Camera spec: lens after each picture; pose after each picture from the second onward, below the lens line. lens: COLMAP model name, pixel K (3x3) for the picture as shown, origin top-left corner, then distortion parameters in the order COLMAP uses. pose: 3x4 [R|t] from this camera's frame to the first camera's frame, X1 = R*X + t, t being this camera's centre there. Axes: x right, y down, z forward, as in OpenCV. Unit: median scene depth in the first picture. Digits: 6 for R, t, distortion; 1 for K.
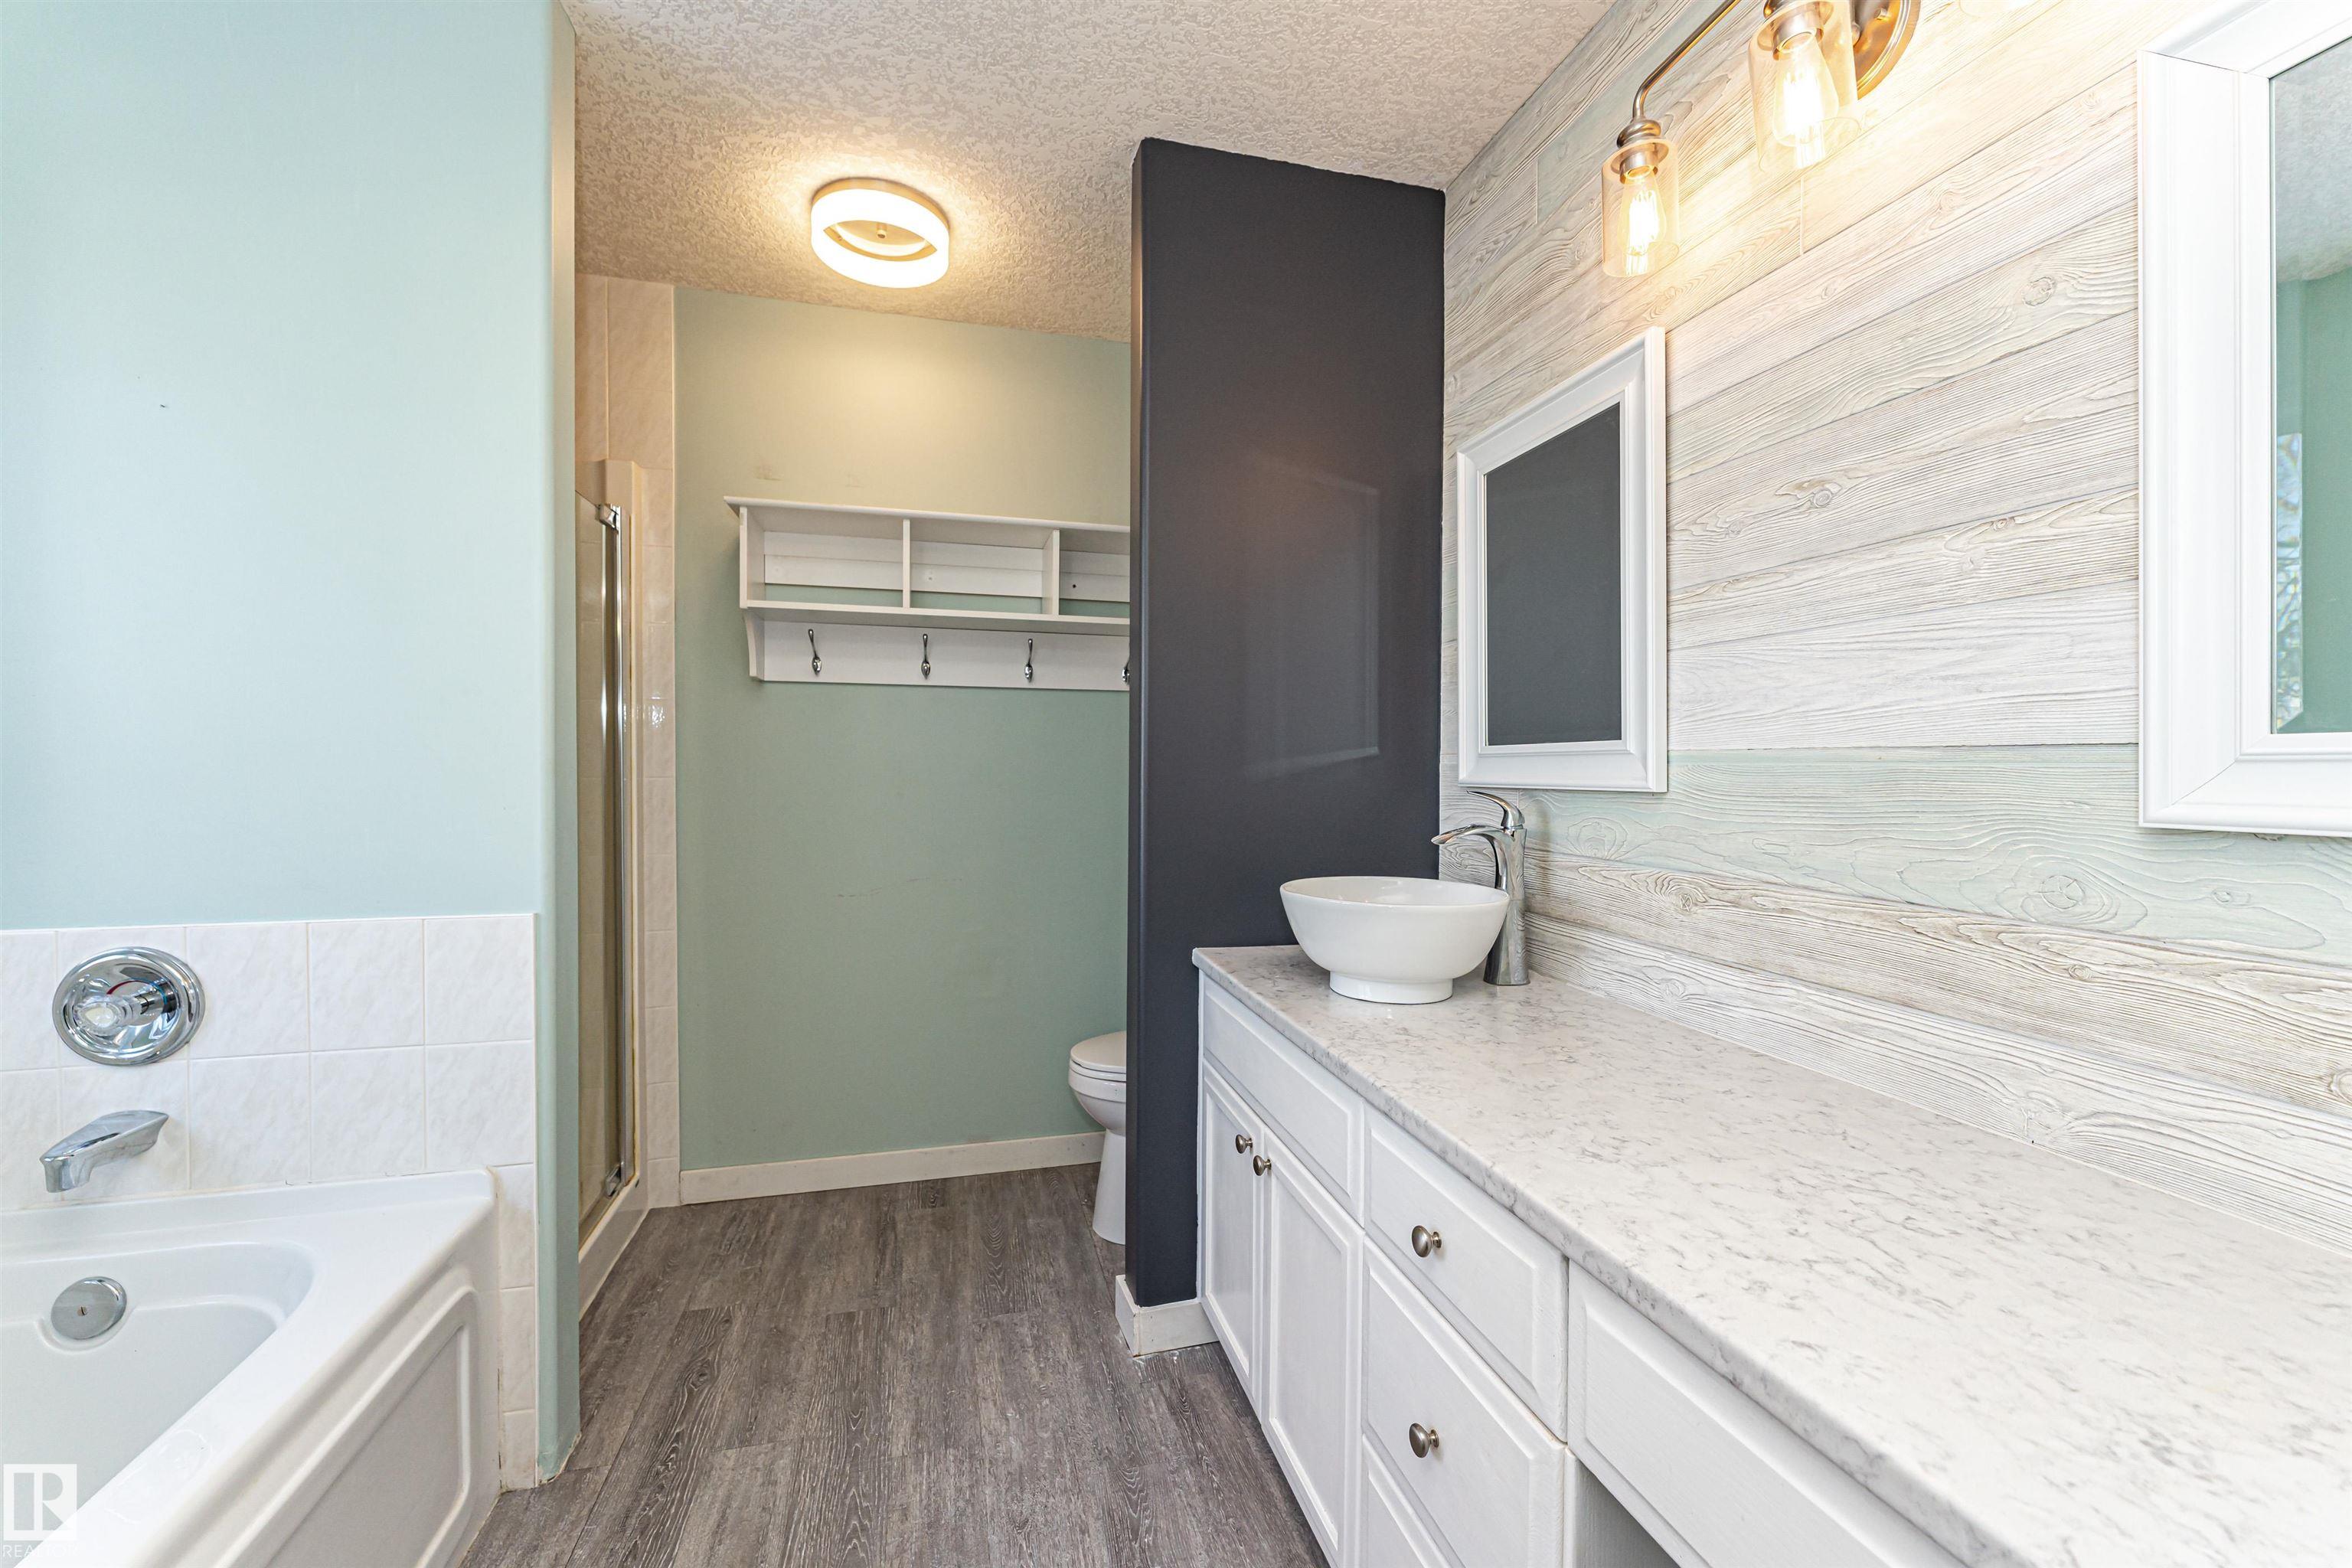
lens RADIAL K [[942.5, 0, 1160.5], [0, 942.5, 779.2], [0, 0, 1]] dist [-0.000236, -0.001181]
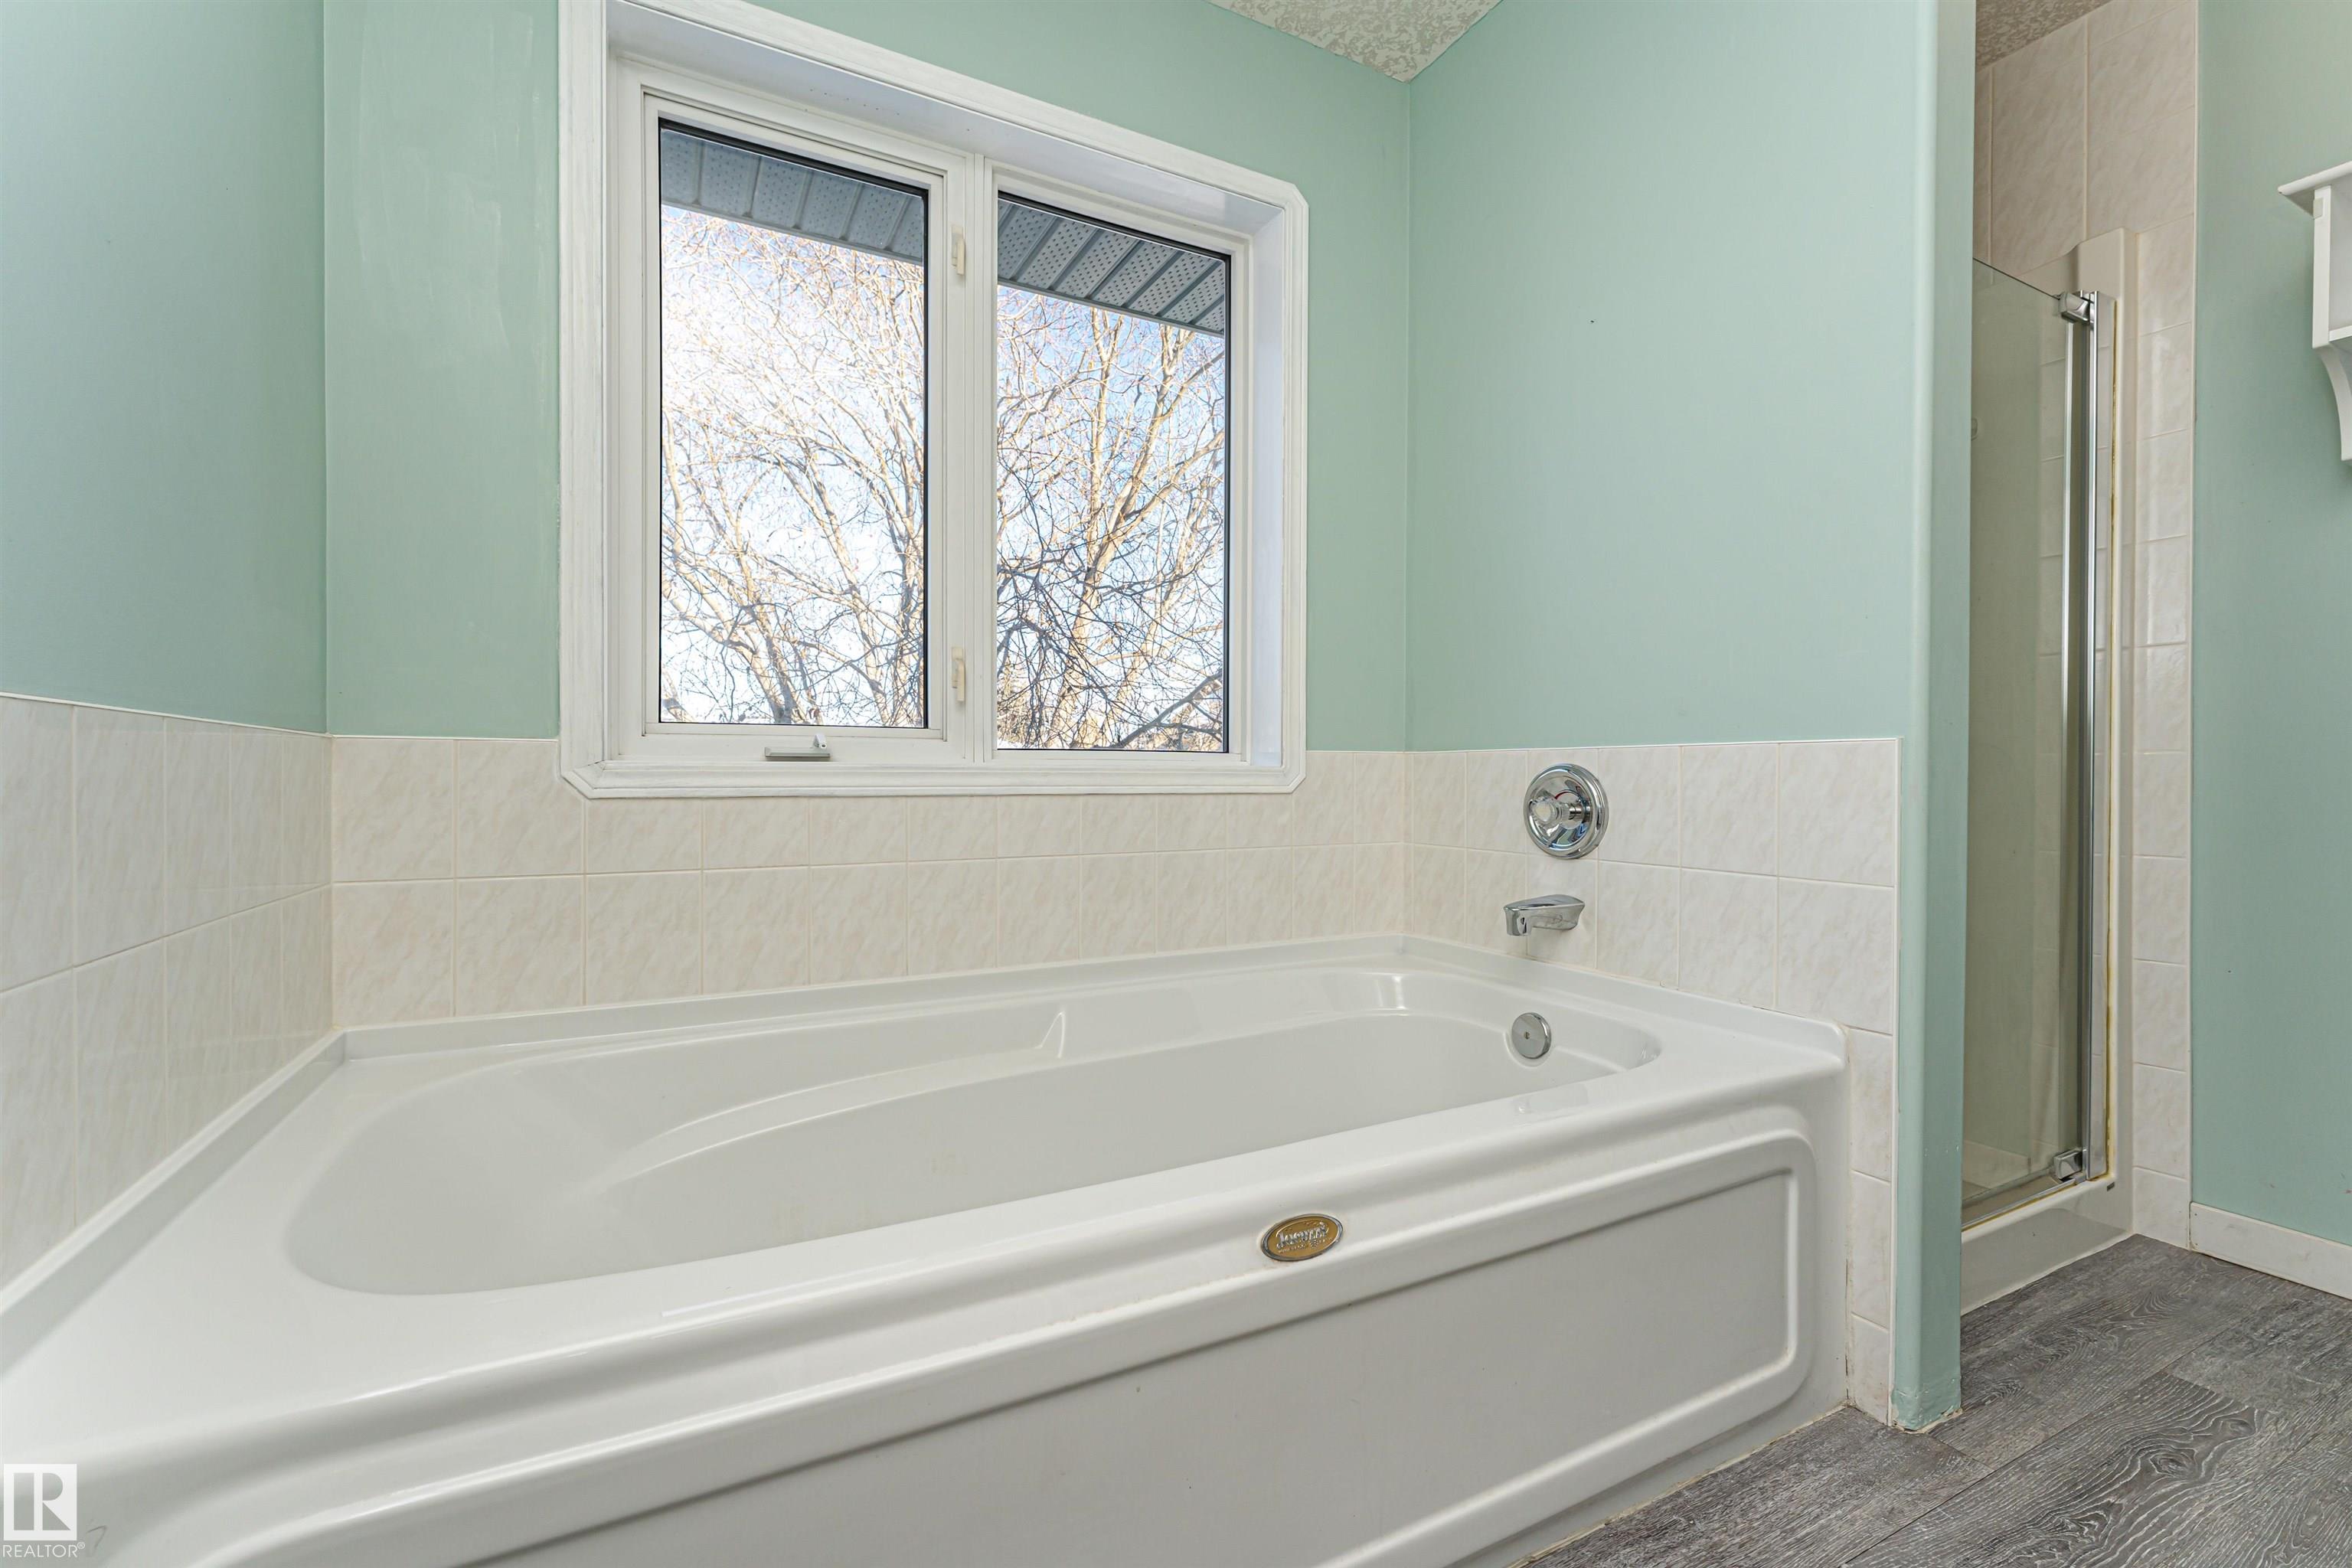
lens RADIAL K [[942.5, 0, 1160.5], [0, 942.5, 779.2], [0, 0, 1]] dist [-0.000236, -0.001181]
pose [[0.219796, 0.004503, -0.975535, -0.007625], [0.002772, 0.999982, 0.005240, 0.173893], [0.975542, -0.003856, 0.219780, 0.193771]]
